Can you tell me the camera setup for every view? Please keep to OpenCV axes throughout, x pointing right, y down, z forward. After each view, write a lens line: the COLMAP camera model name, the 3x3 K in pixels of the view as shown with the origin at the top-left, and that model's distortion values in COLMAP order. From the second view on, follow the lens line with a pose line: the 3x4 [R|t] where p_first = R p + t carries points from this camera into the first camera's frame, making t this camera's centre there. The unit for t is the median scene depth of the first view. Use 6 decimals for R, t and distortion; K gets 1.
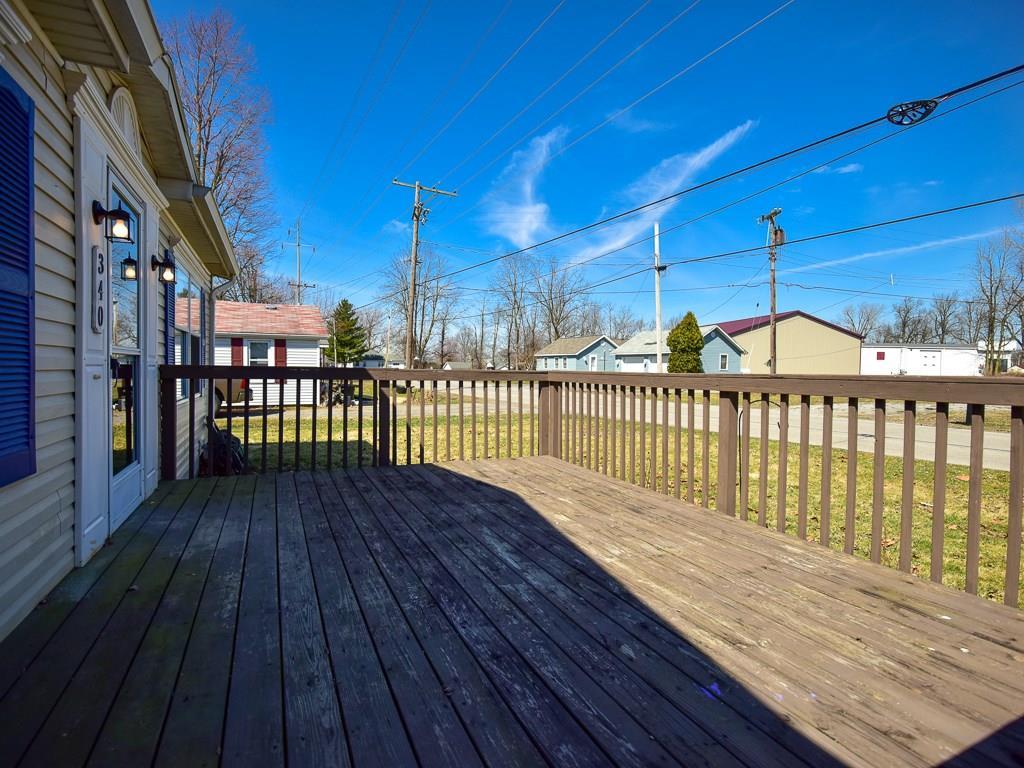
lens RADIAL K [[522.9, 0, 513.6], [0, 522.9, 381.0], [0, 0, 1]] dist [-0.000173, -0.000095]
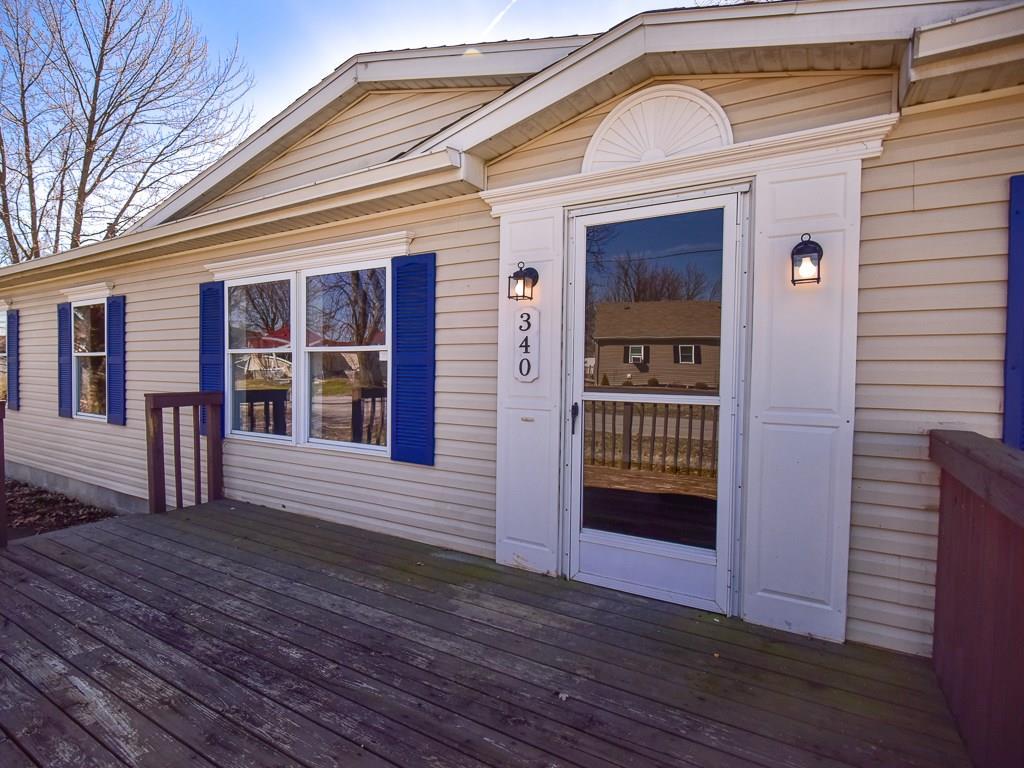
lens RADIAL K [[522.9, 0, 512.2], [0, 522.9, 383.3], [0, 0, 1]] dist [-0.000173, -0.000095]
pose [[-0.813553, 0.001422, -0.581489, -0.080476], [-0.031484, 0.998422, 0.046490, -0.175309], [0.580638, 0.056130, -0.812225, 2.175960]]
